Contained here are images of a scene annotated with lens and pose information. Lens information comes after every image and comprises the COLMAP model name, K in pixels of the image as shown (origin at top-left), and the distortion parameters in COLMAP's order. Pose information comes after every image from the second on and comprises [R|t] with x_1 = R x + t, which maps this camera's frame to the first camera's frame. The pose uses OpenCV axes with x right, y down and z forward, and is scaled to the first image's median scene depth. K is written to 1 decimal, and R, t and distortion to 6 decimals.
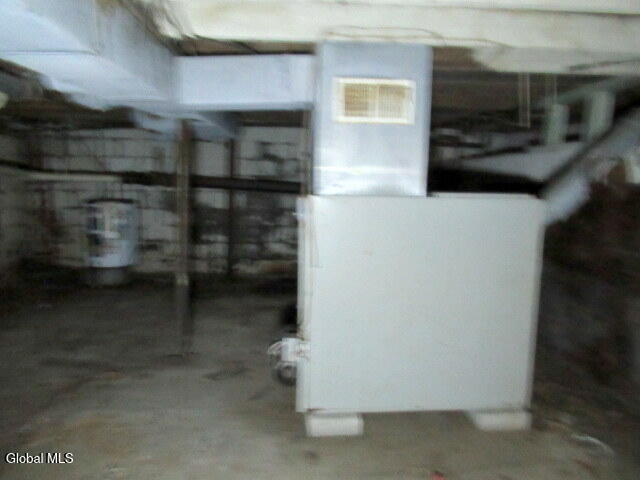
lens RADIAL K [[495.7, 0, 332.5], [0, 495.7, 238.9], [0, 0, 1]] dist [0.007845, 0.010578]
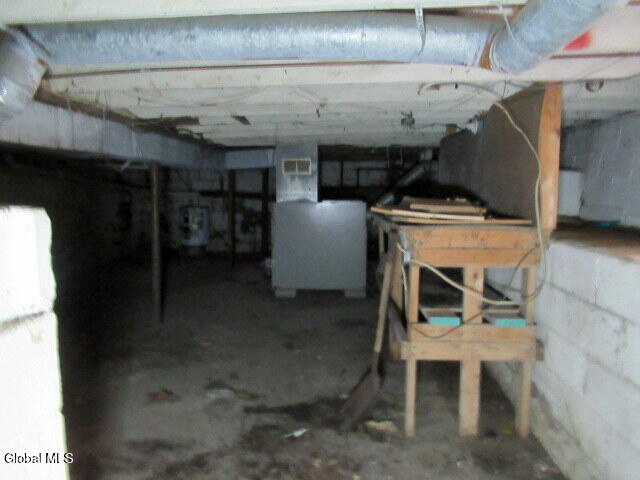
lens RADIAL K [[495.7, 0, 322.8], [0, 495.7, 235.0], [0, 0, 1]] dist [0.007845, 0.010578]
pose [[0.989223, -0.000625, -0.146418, 0.230275], [-0.002949, 0.999703, -0.024196, 0.058006], [0.146389, 0.024367, 0.988927, -0.602234]]
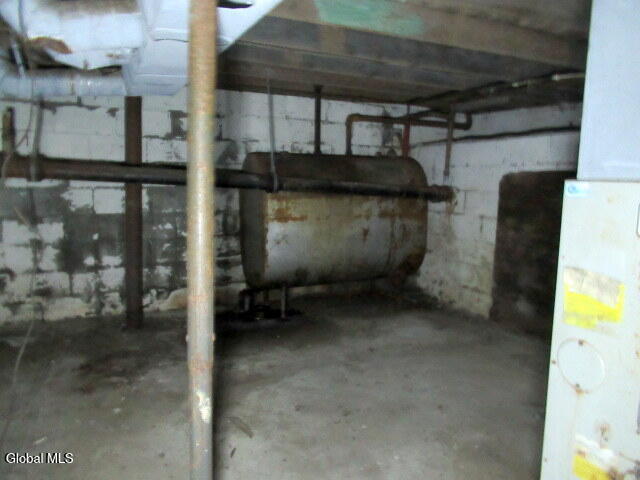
lens RADIAL K [[495.7, 0, 320.8], [0, 495.7, 242.1], [0, 0, 1]] dist [0.007845, 0.010578]
pose [[0.927389, -0.055521, 0.369956, -0.227897], [0.050782, 0.998455, 0.022544, -0.027880], [-0.370636, -0.002120, 0.928776, 0.330685]]
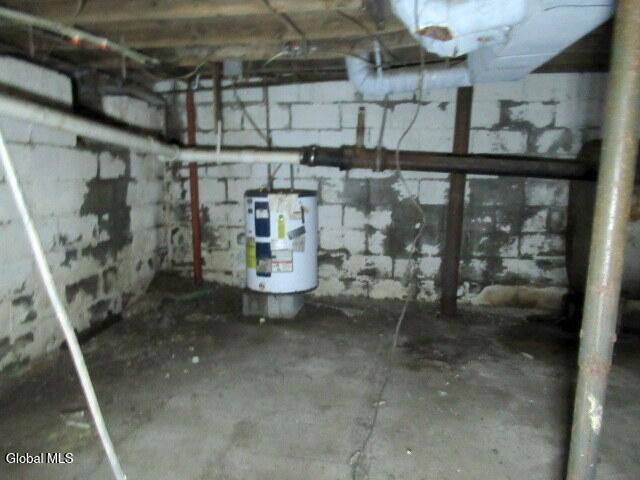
lens RADIAL K [[495.7, 0, 315.5], [0, 495.7, 242.8], [0, 0, 1]] dist [0.007845, 0.010578]
pose [[0.979744, 0.023605, -0.198858, -0.263119], [-0.020209, 0.999614, 0.019086, -0.021443], [0.199231, -0.014681, 0.979843, 0.343445]]
